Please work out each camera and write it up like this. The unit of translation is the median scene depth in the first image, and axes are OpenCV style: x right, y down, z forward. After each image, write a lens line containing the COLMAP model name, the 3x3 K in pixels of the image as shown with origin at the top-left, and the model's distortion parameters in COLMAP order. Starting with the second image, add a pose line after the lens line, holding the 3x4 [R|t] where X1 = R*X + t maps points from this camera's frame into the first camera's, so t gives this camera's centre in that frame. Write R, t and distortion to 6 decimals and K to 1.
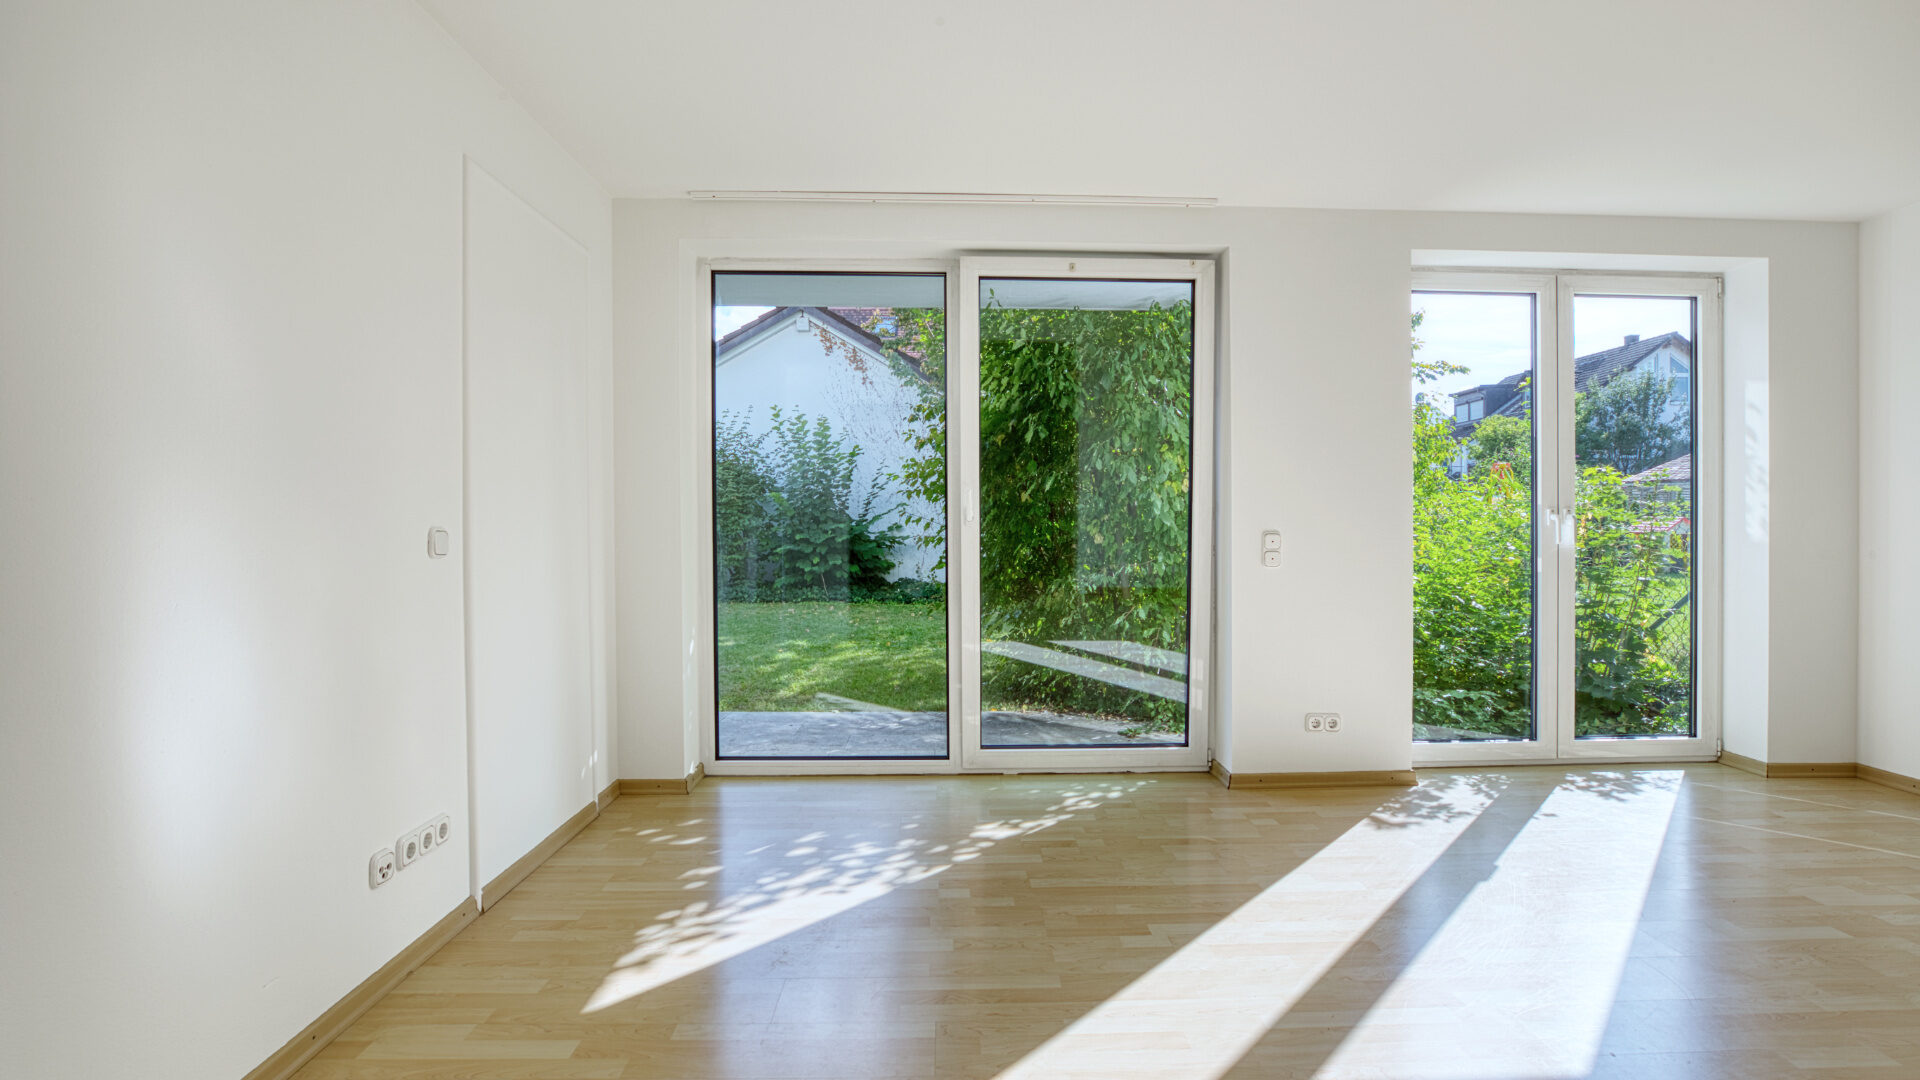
lens RADIAL K [[895.0, 0, 972.9], [0, 895.0, 543.8], [0, 0, 1]] dist [-0.044261, 0.020362]
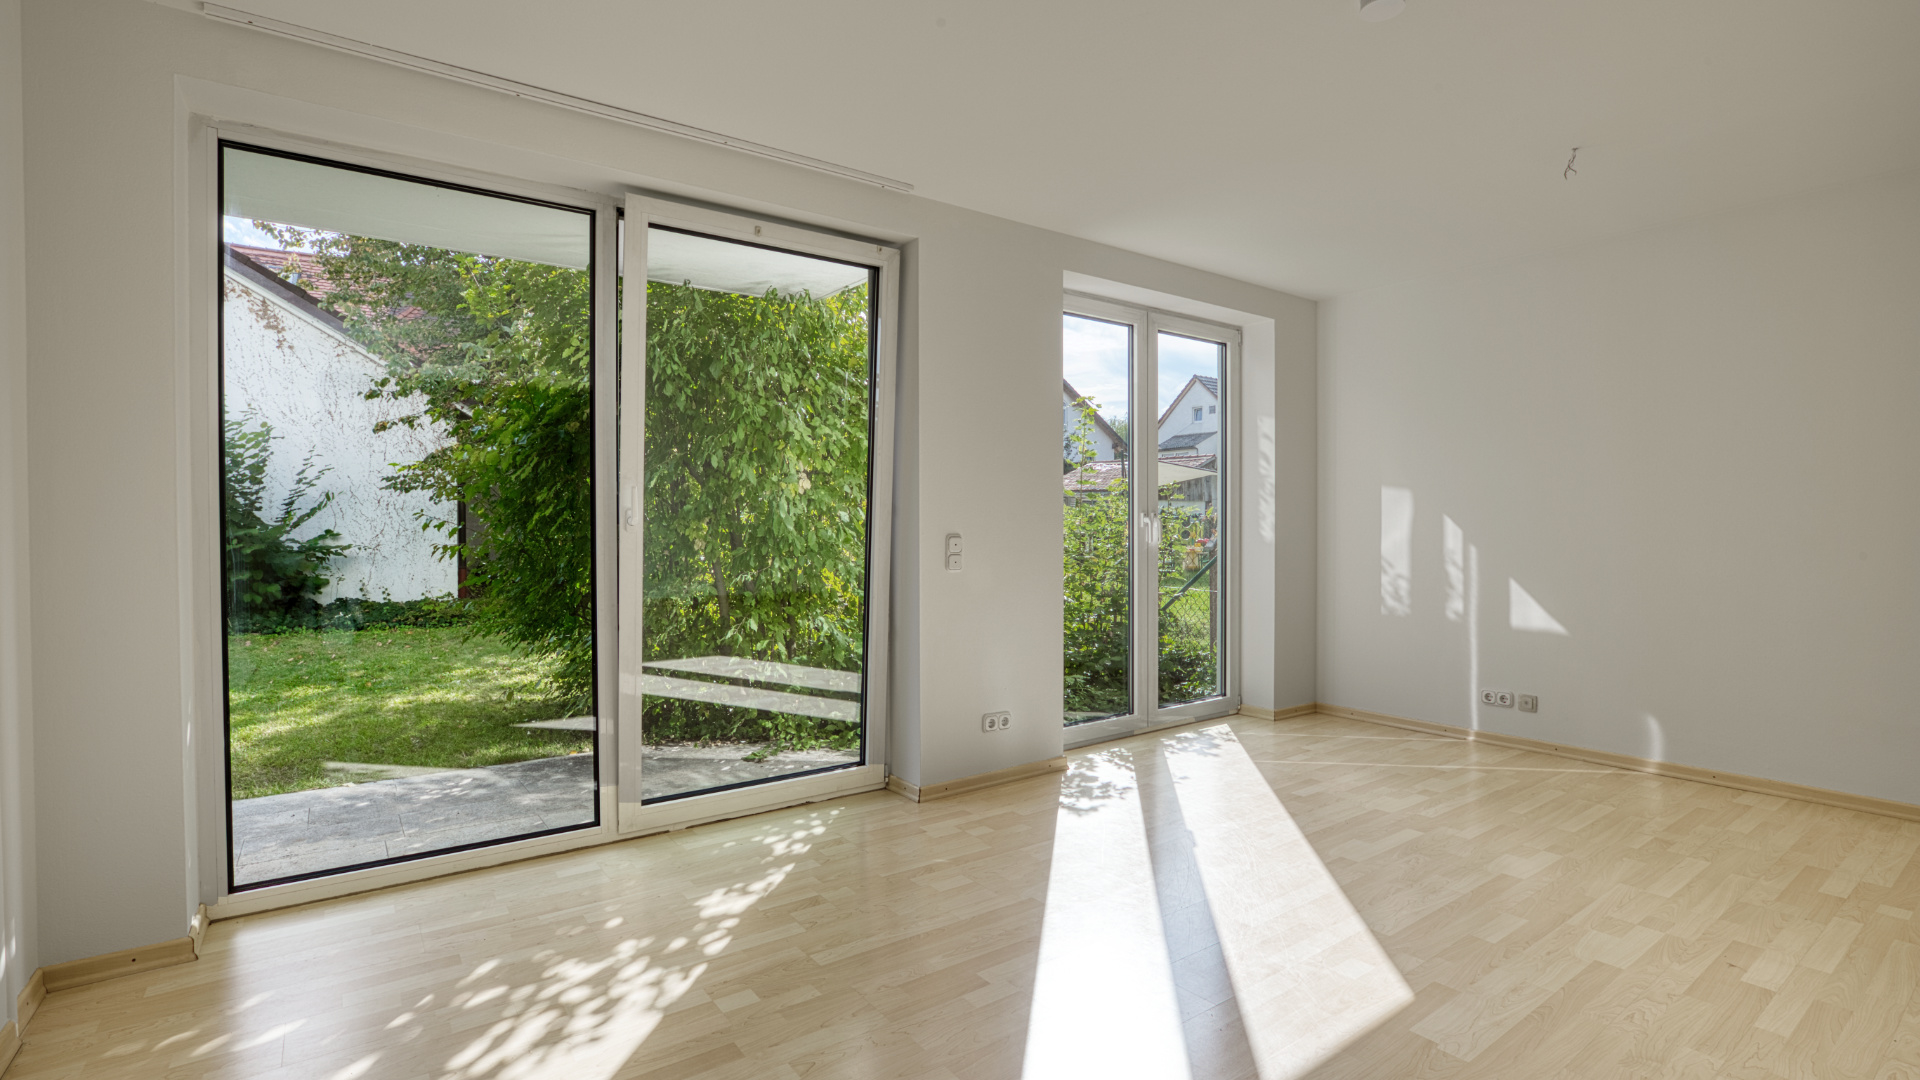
lens RADIAL K [[895.0, 0, 972.9], [0, 895.0, 543.8], [0, 0, 1]] dist [-0.044261, 0.020362]
pose [[0.827628, -0.014444, 0.561091, -0.192573], [0.017134, 0.999853, 0.000466, -0.003052], [-0.561015, 0.009228, 0.827754, 0.159334]]
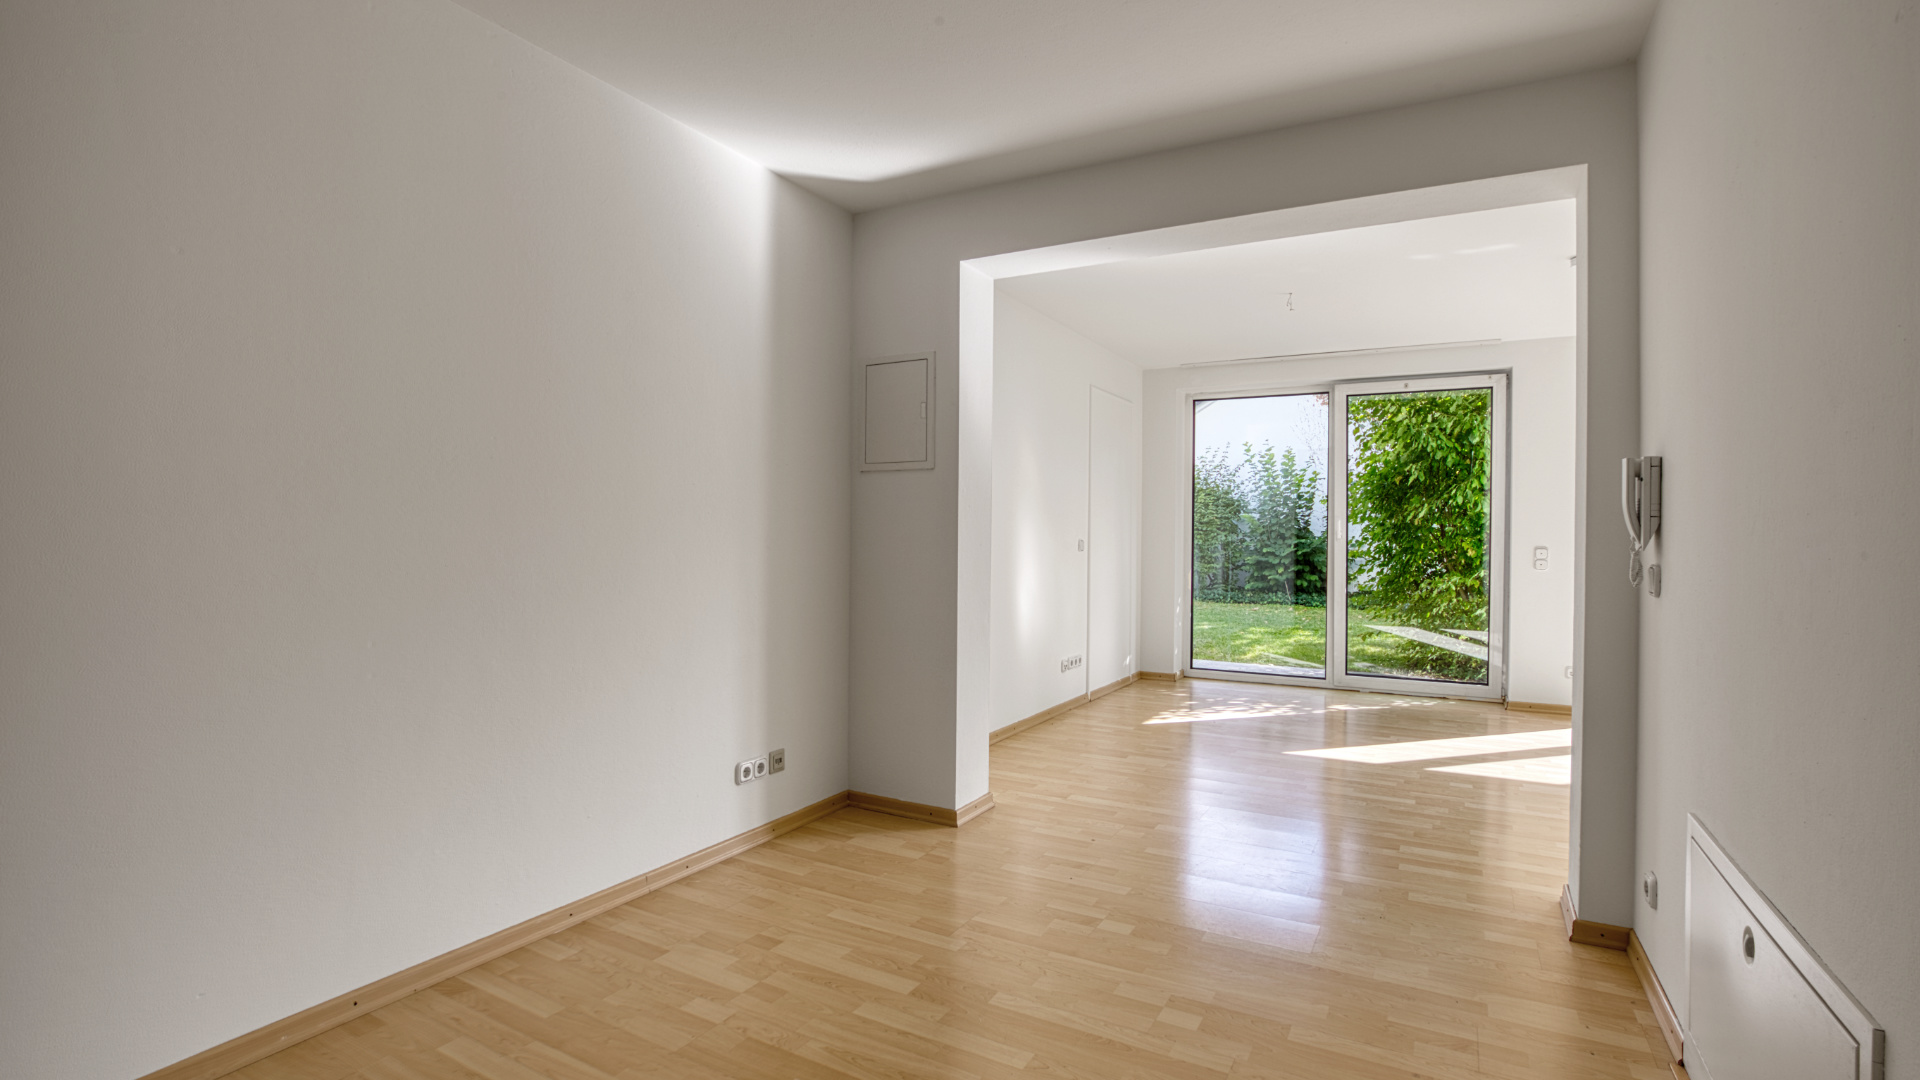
lens RADIAL K [[895.0, 0, 972.9], [0, 895.0, 543.8], [0, 0, 1]] dist [-0.044261, 0.020362]
pose [[0.861570, 0.010877, -0.507522, 0.241228], [-0.019396, 0.999746, -0.011500, 0.016830], [0.507268, 0.019752, 0.861562, -0.774468]]
